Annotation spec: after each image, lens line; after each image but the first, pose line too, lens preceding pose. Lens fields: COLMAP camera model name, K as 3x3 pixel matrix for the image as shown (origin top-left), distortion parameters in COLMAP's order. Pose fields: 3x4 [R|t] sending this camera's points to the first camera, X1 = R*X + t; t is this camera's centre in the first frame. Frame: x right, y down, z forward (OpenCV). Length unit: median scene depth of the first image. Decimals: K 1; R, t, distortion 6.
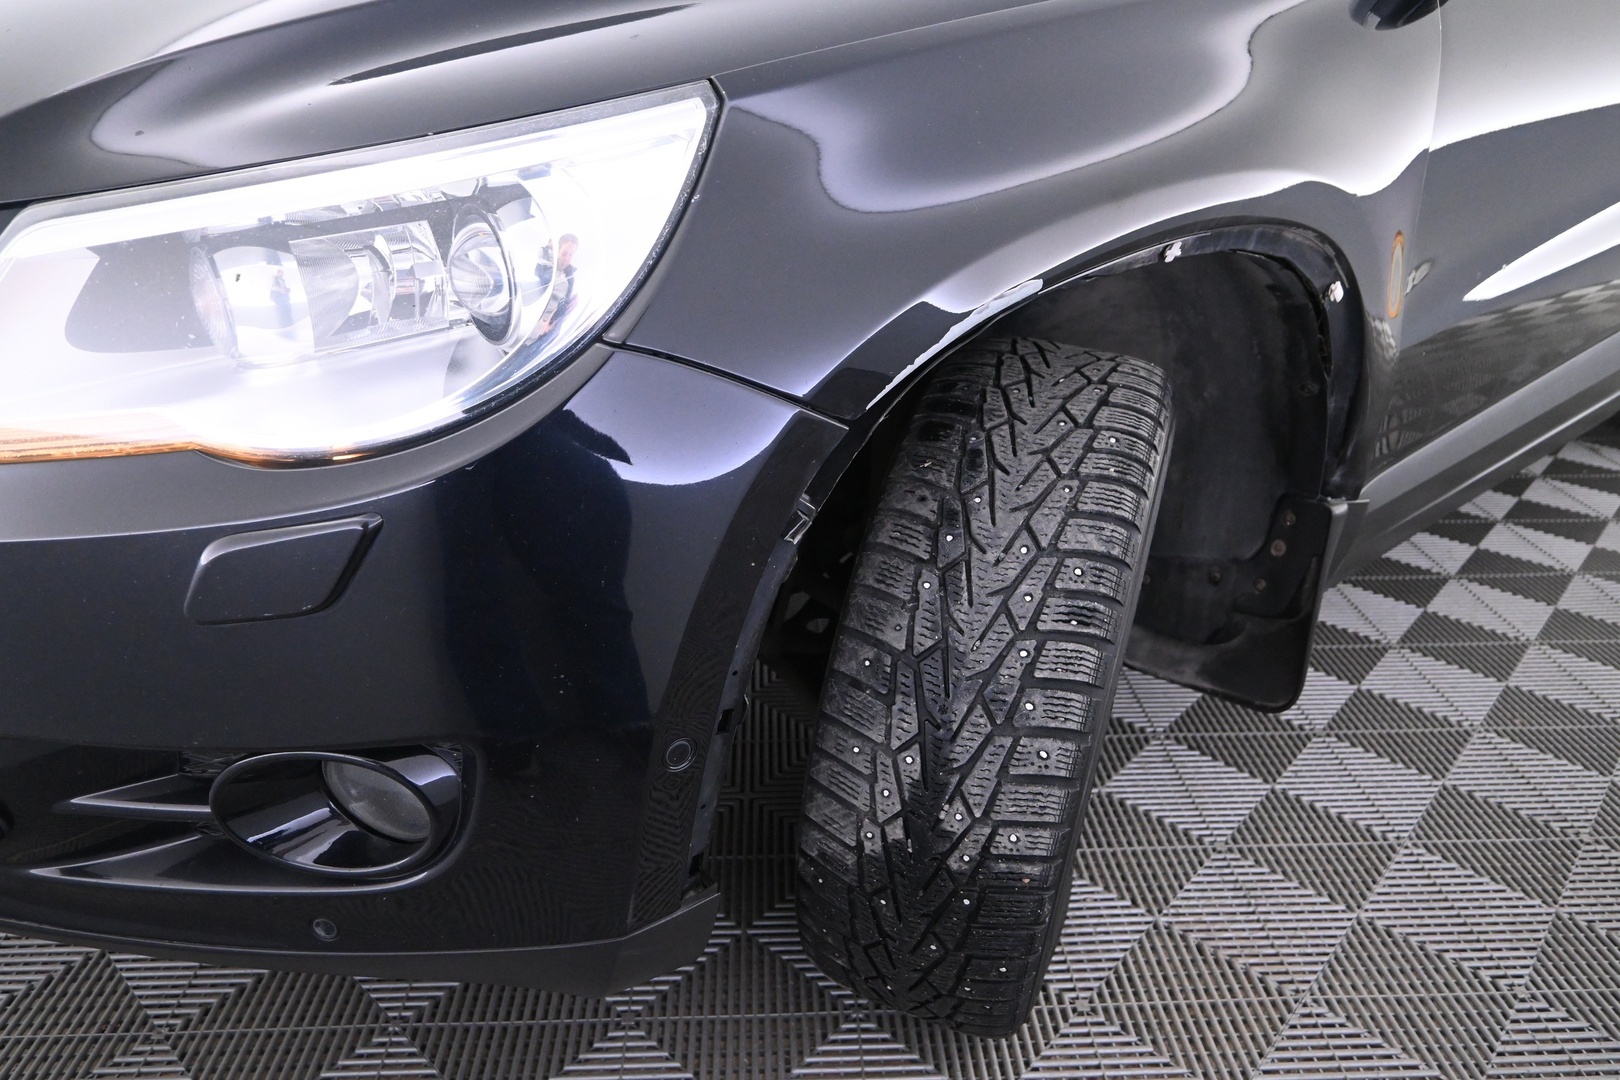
lens RADIAL K [[1109.5, 0, 810.0], [0, 1109.5, 540.0], [0, 0, 1]] dist [0.008074, 0.000173]
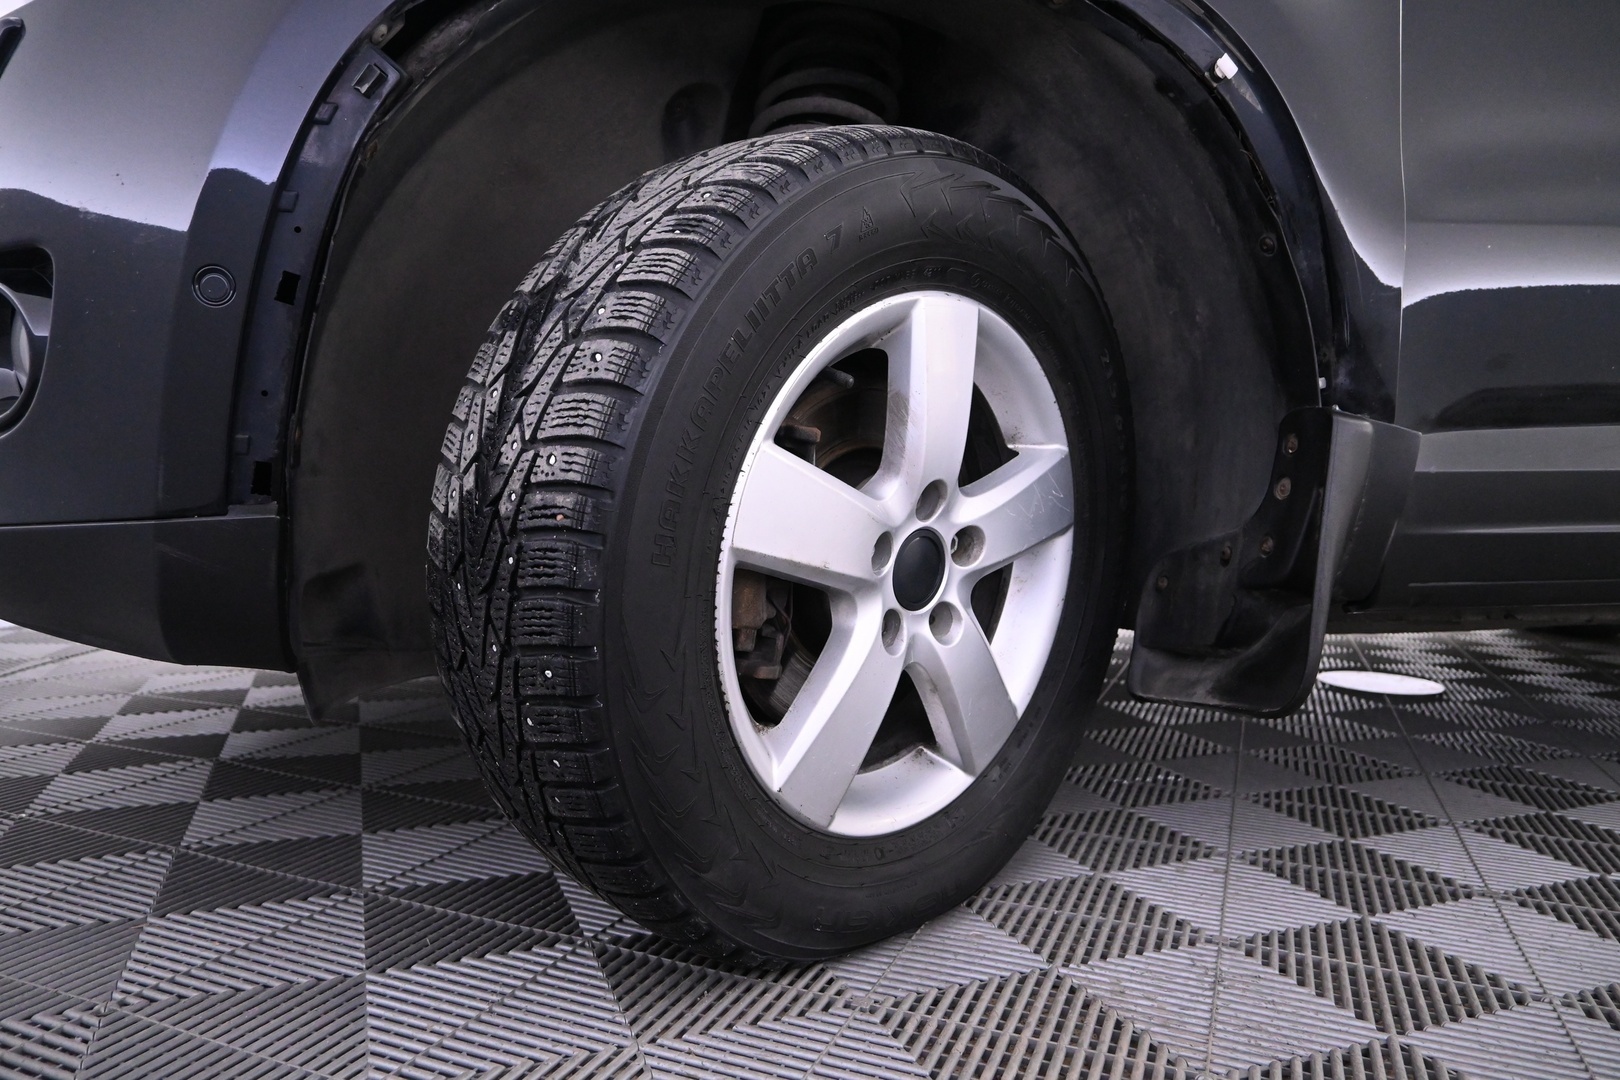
lens RADIAL K [[1109.5, 0, 810.0], [0, 1109.5, 540.0], [0, 0, 1]] dist [0.008074, 0.000173]
pose [[0.906271, 0.044974, -0.420298, 0.694438], [-0.204094, 0.917297, -0.341923, 0.558476], [0.370160, 0.395655, 0.840499, 0.408229]]
